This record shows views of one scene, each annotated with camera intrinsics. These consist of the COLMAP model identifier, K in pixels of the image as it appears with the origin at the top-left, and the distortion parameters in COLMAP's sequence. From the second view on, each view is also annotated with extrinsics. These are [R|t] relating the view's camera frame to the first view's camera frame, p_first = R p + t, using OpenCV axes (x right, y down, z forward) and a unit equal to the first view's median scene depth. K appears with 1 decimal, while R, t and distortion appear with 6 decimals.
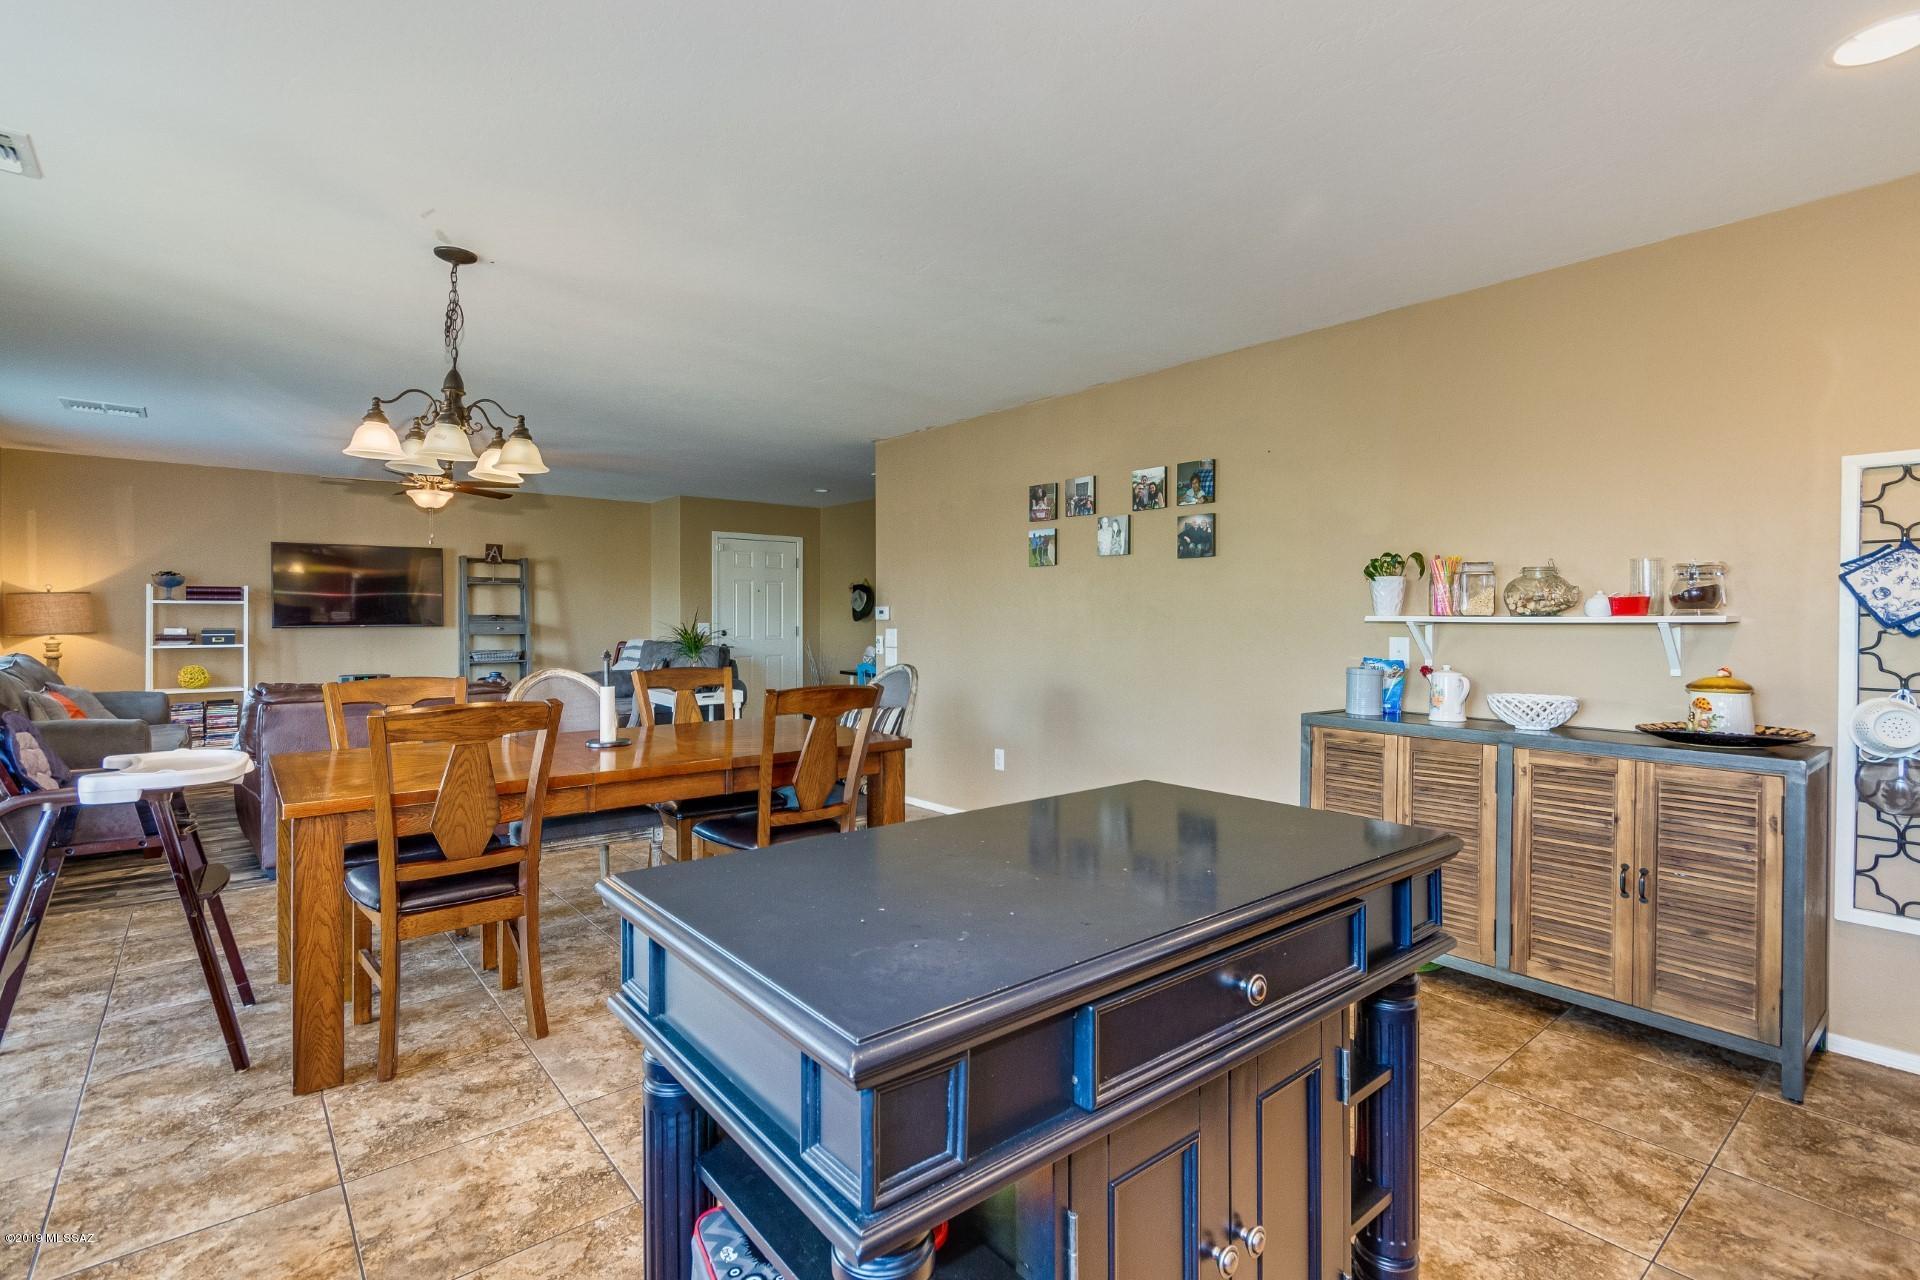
lens RADIAL K [[896.6, 0, 963.0], [0, 896.6, 620.7], [0, 0, 1]] dist [0.004610, 0.000239]
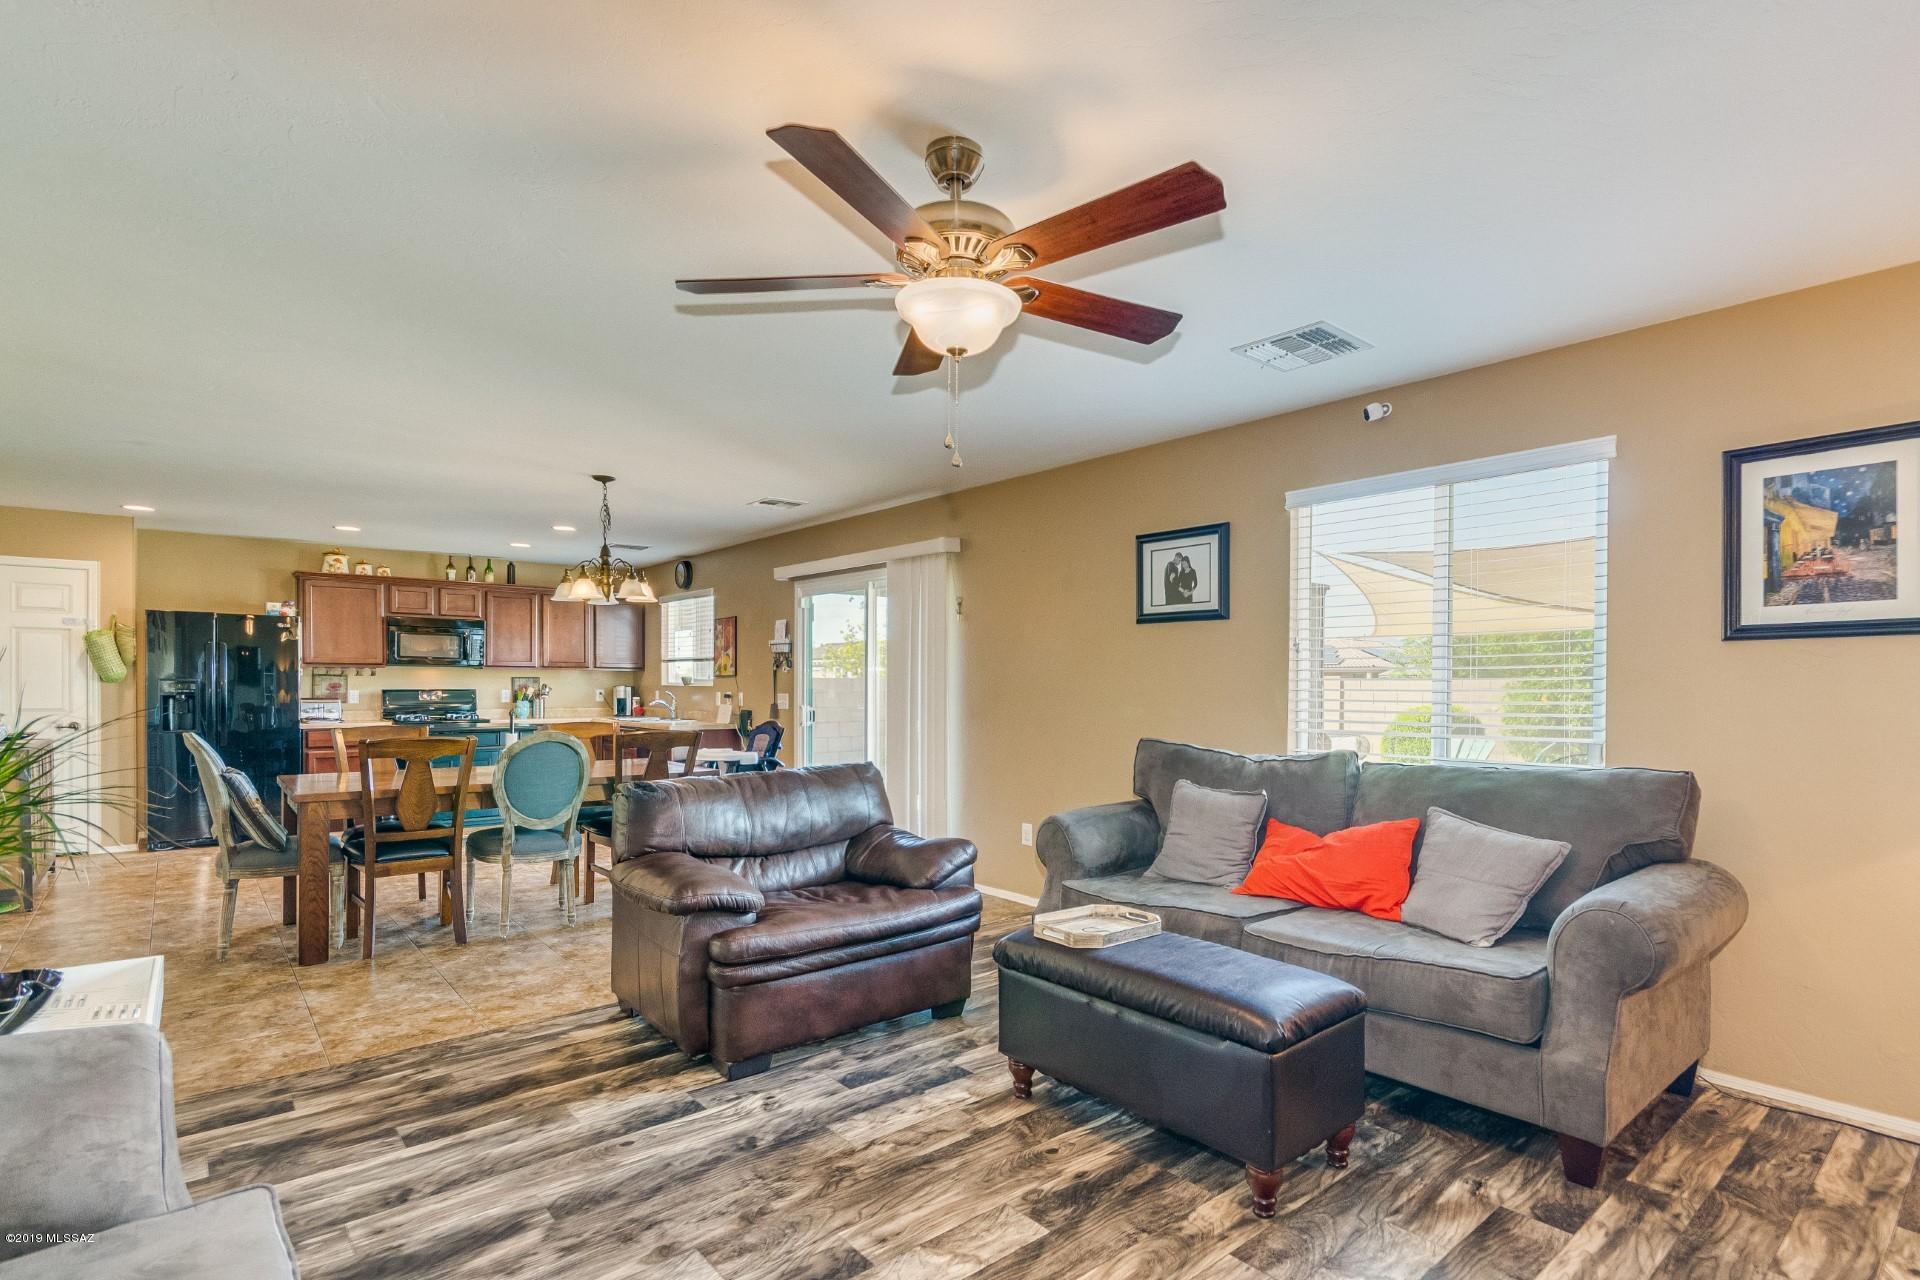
lens RADIAL K [[934.1, 0, 986.8], [0, 934.1, 689.2], [0, 0, 1]] dist [0.001337, -0.000708]
pose [[-0.999814, -0.006405, -0.018168, -0.771752], [-0.006585, 0.999929, 0.009884, -0.012791], [0.018103, 0.010002, -0.999786, 1.715677]]
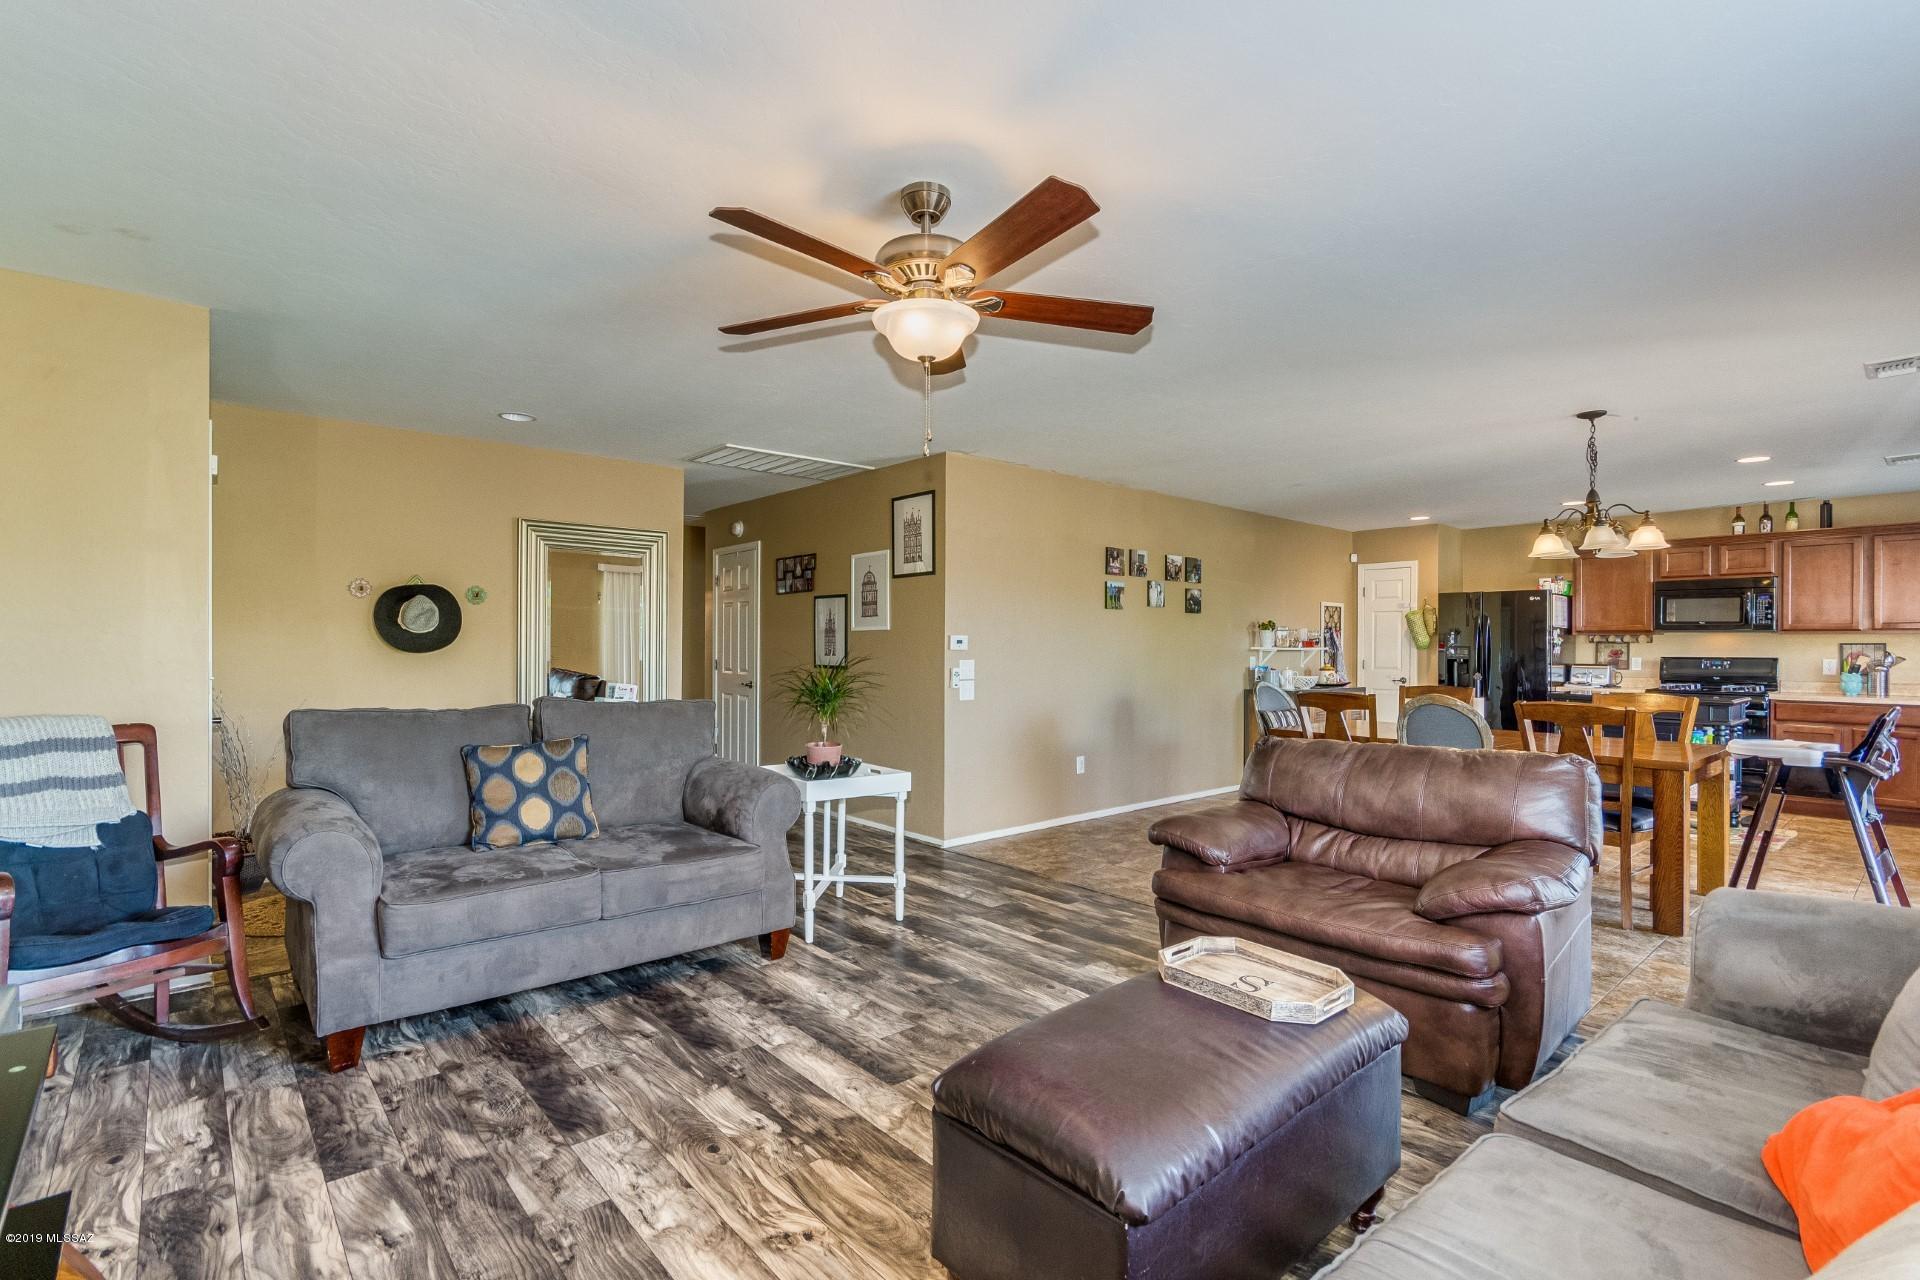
lens RADIAL K [[891.5, 0, 960.3], [0, 891.5, 644.4], [0, 0, 1]] dist [0.005324, 0.000060]
pose [[-0.027392, -0.001173, 0.999624, -1.245190], [-0.001622, 0.999998, 0.001129, -0.009952], [-0.999623, -0.001590, -0.027394, 1.282574]]
